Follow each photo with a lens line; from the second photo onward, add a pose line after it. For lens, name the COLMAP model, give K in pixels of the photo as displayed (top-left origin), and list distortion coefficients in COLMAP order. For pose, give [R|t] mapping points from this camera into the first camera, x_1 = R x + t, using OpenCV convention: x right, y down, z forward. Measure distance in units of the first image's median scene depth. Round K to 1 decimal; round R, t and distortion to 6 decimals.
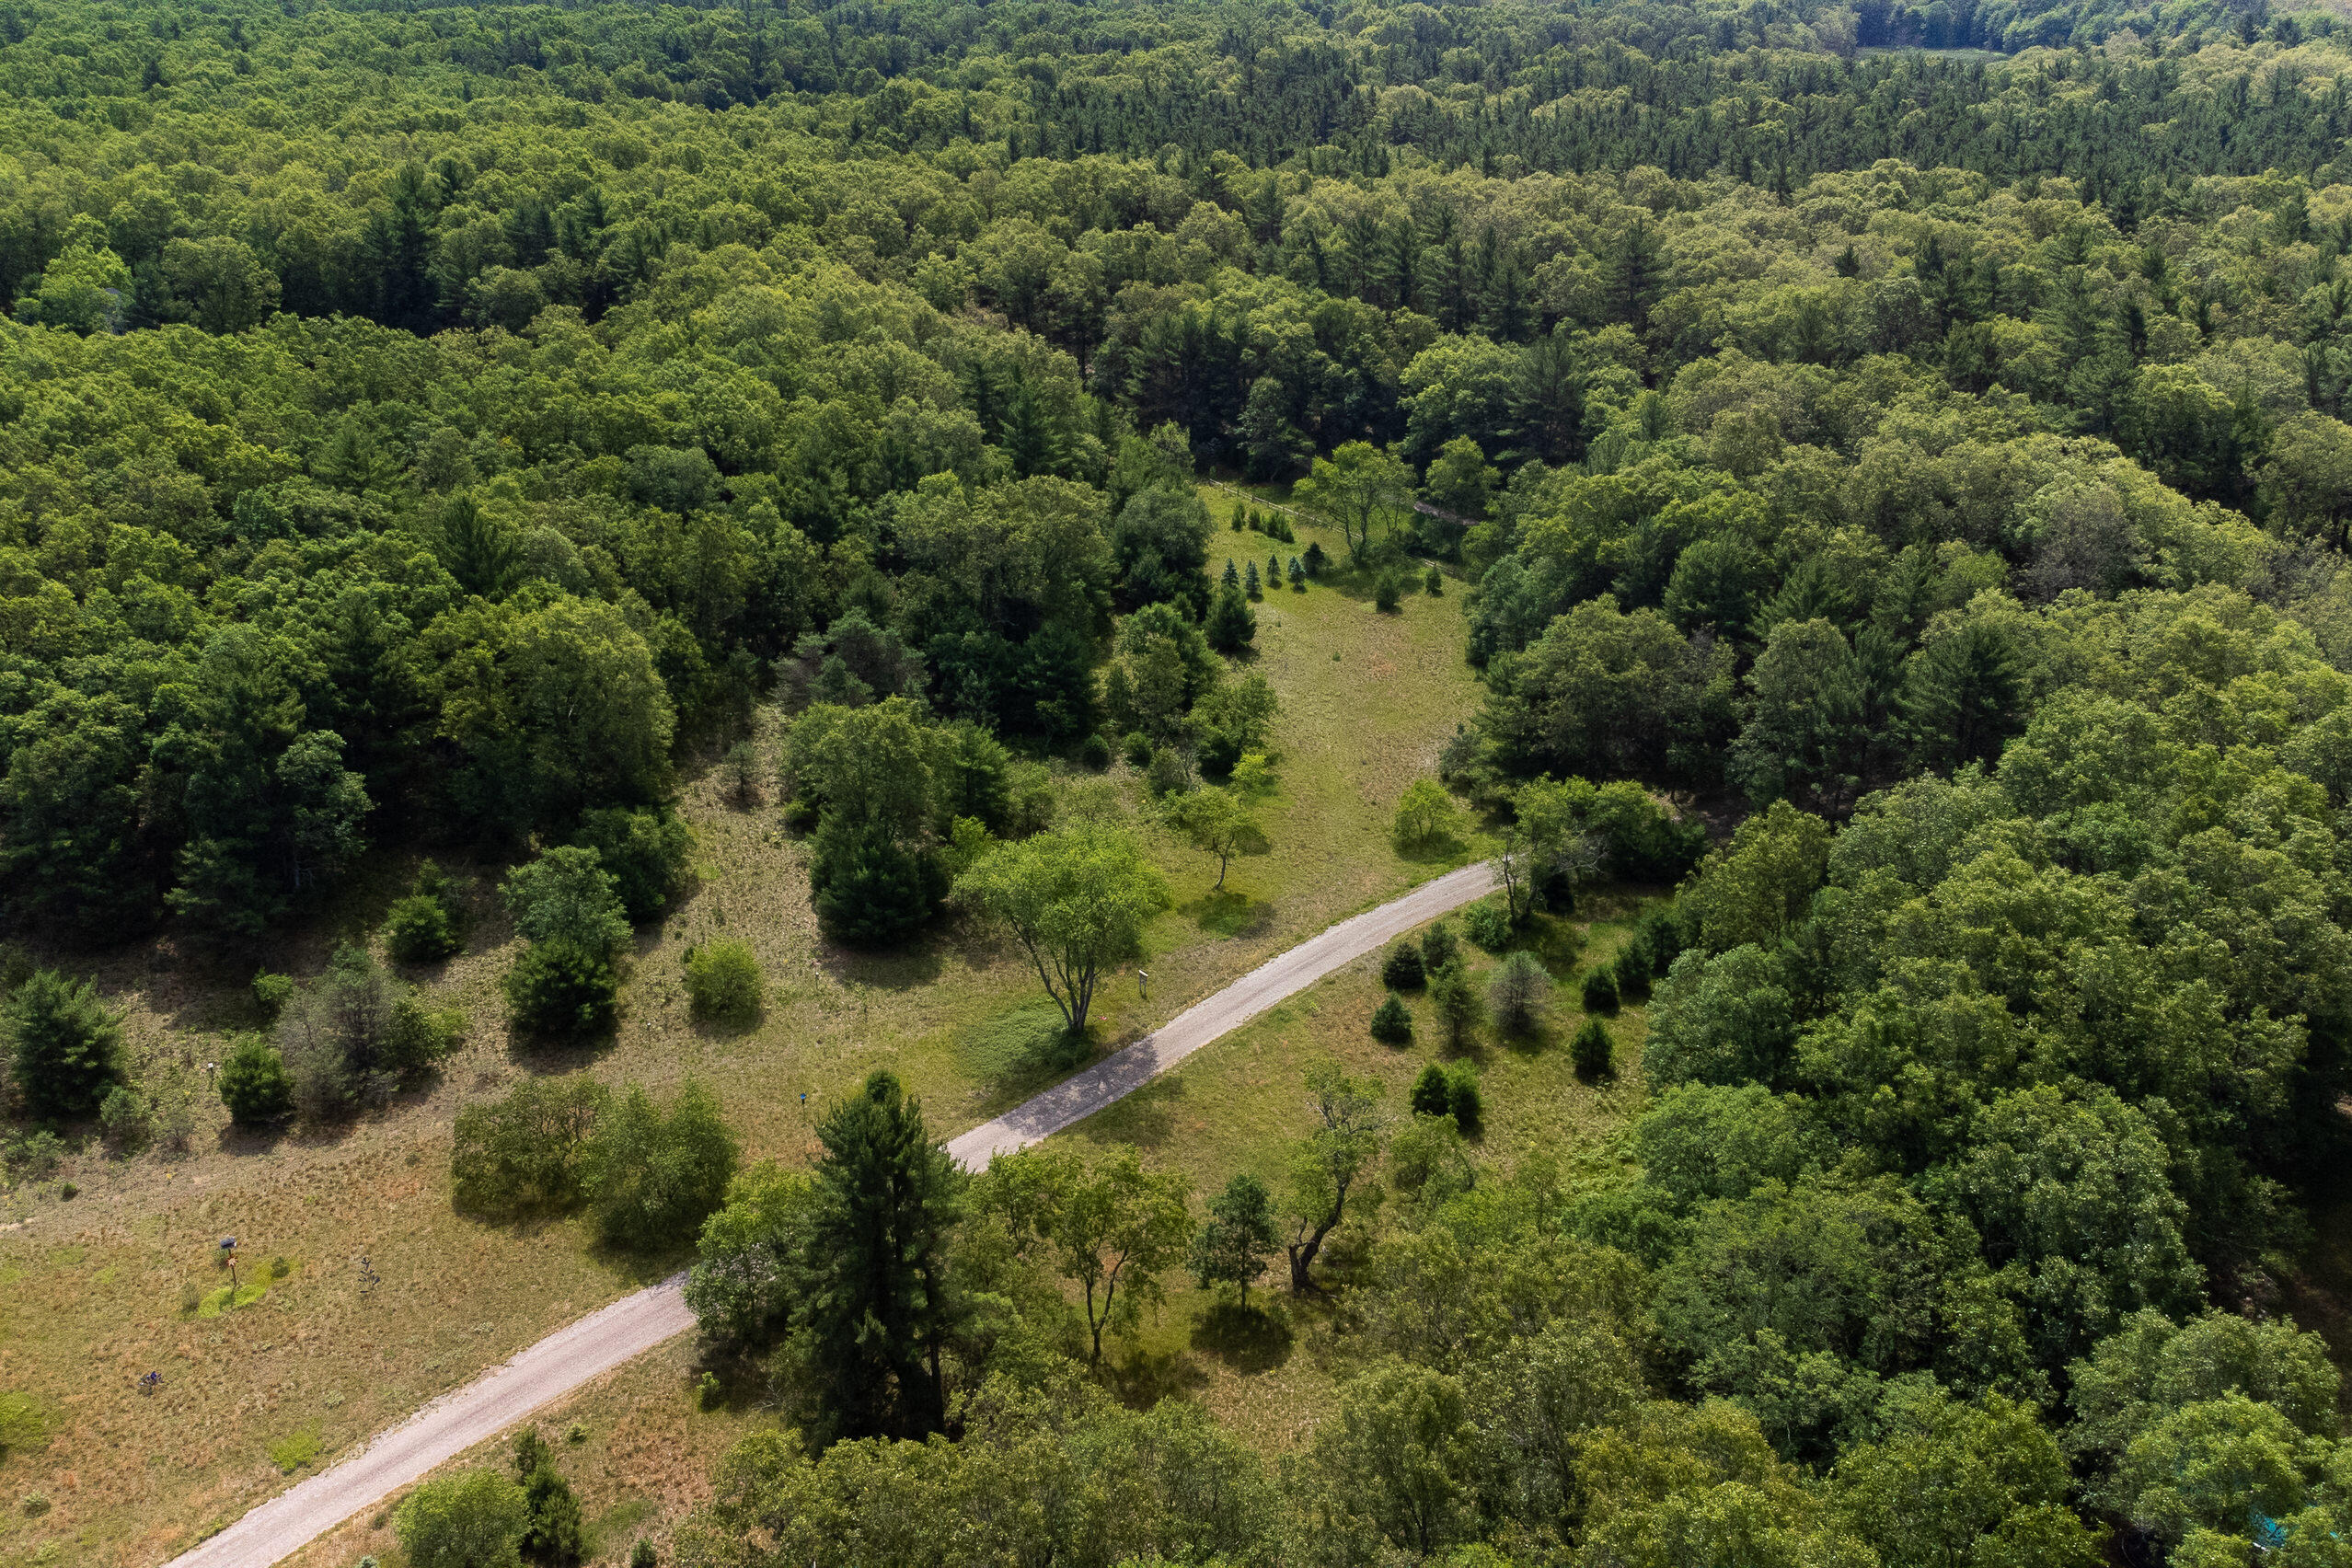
lens RADIAL K [[2073.1, 0, 1157.1], [0, 2073.1, 779.6], [0, 0, 1]] dist [0.022336, 0.061803]
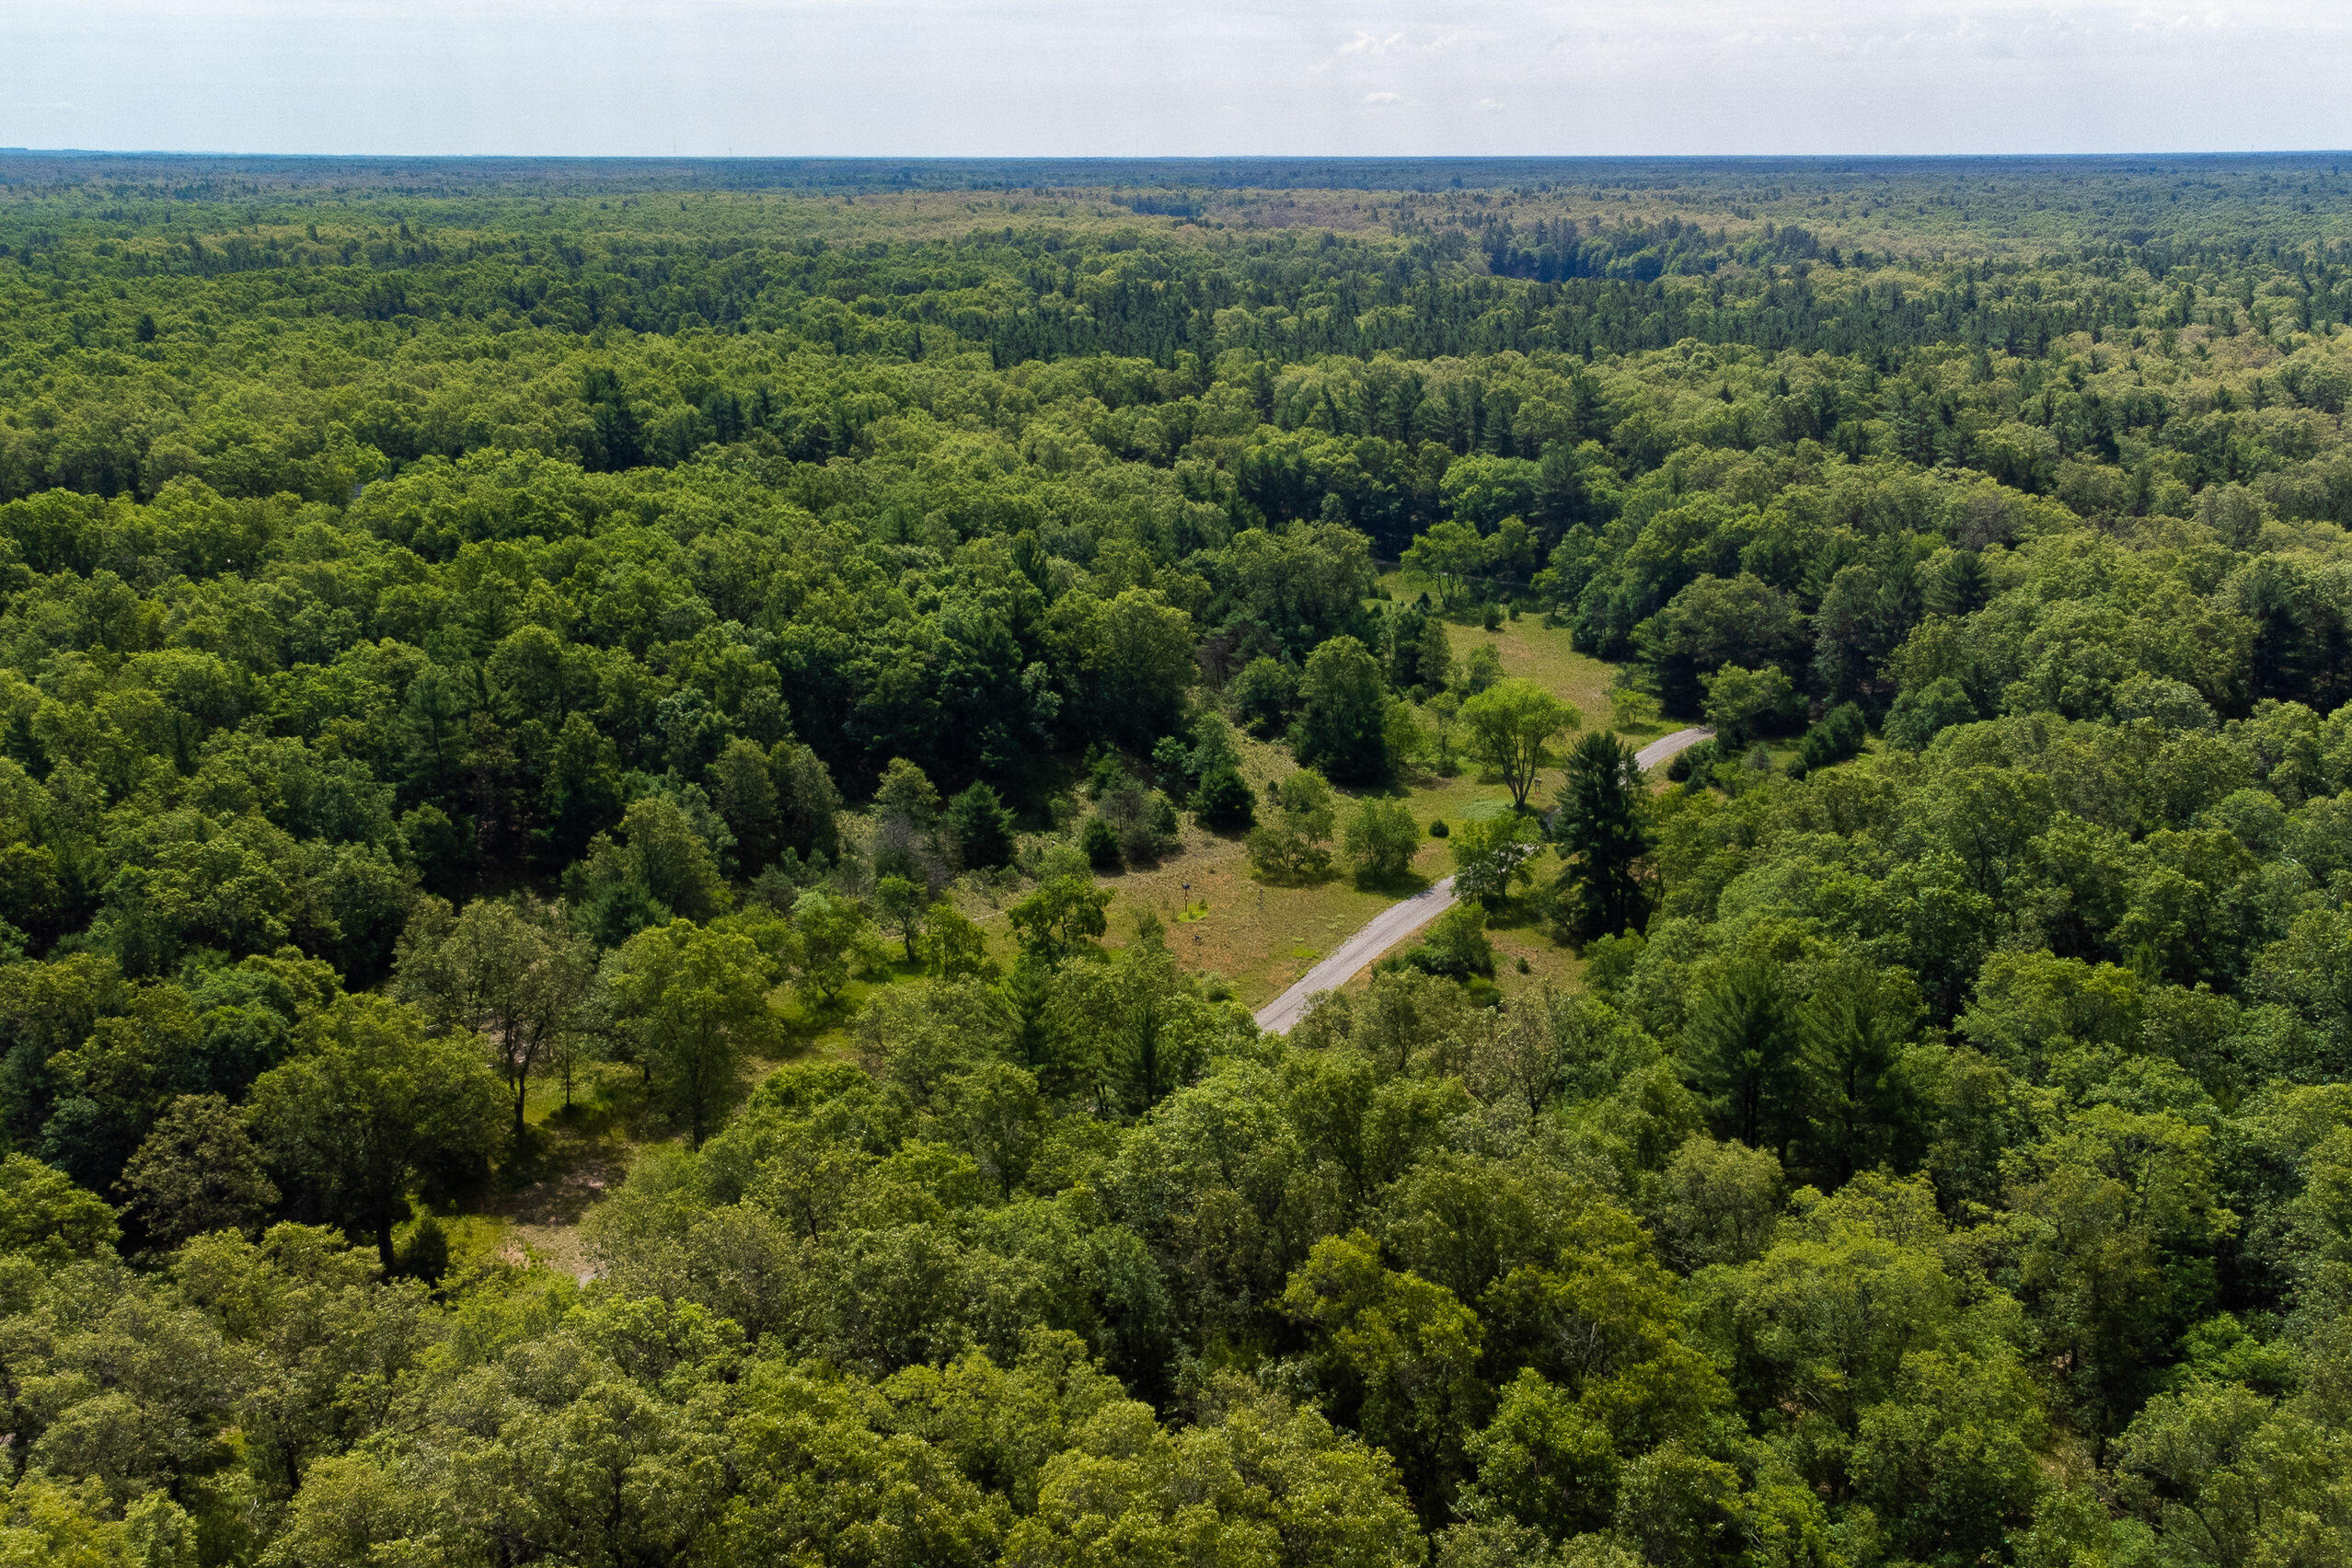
lens RADIAL K [[2073.1, 0, 1193.0], [0, 2073.1, 783.8], [0, 0, 1]] dist [0.022336, 0.061803]
pose [[0.979820, -0.070496, 0.187037, -0.328093], [0.090569, 0.990752, -0.101036, 0.133685], [-0.178184, 0.115937, 0.977143, -0.314577]]
